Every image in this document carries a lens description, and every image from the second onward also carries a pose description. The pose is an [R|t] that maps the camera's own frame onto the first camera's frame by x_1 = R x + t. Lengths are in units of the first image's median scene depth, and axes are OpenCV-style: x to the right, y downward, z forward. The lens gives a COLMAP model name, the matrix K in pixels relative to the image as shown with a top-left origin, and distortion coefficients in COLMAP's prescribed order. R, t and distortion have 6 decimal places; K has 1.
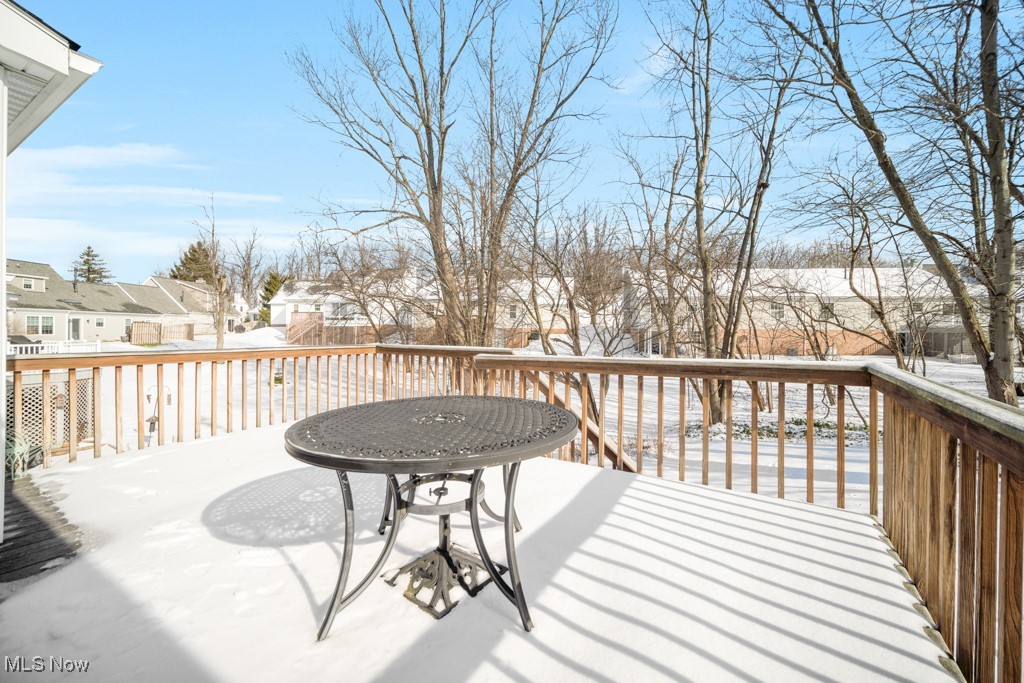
lens RADIAL K [[437.4, 0, 512.0], [0, 437.4, 341.5], [0, 0, 1]] dist [-0.009958, -0.000139]
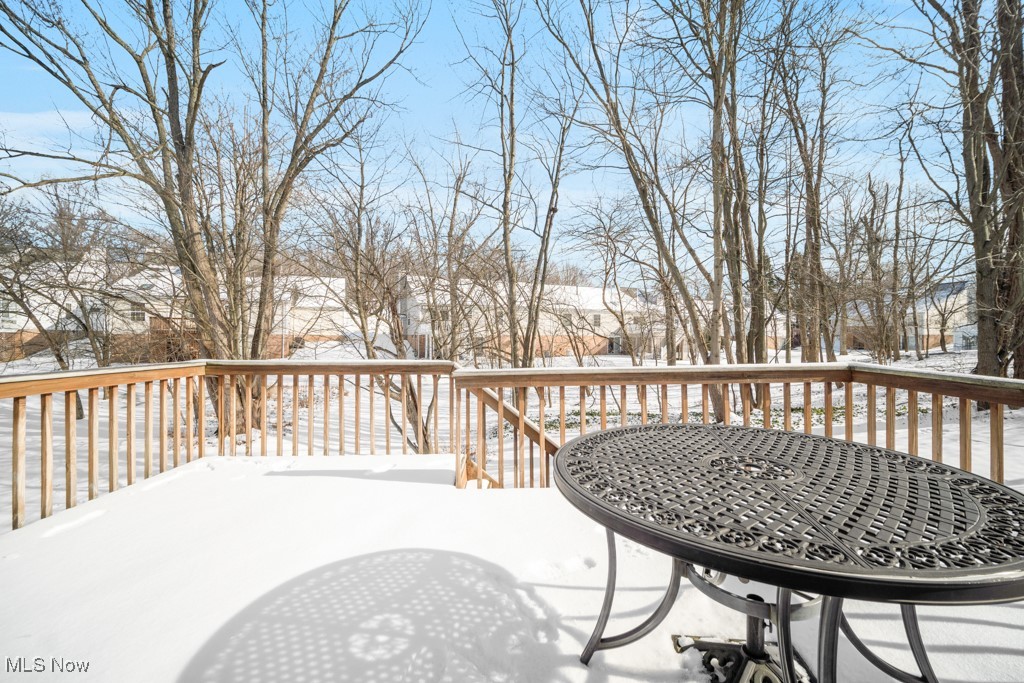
lens RADIAL K [[437.4, 0, 512.0], [0, 437.4, 341.5], [0, 0, 1]] dist [-0.009958, -0.000139]
pose [[0.825978, -0.009596, 0.563620, -0.161089], [0.017244, 0.999817, -0.008247, -0.004608], [-0.563438, 0.016531, 0.825993, 0.116283]]
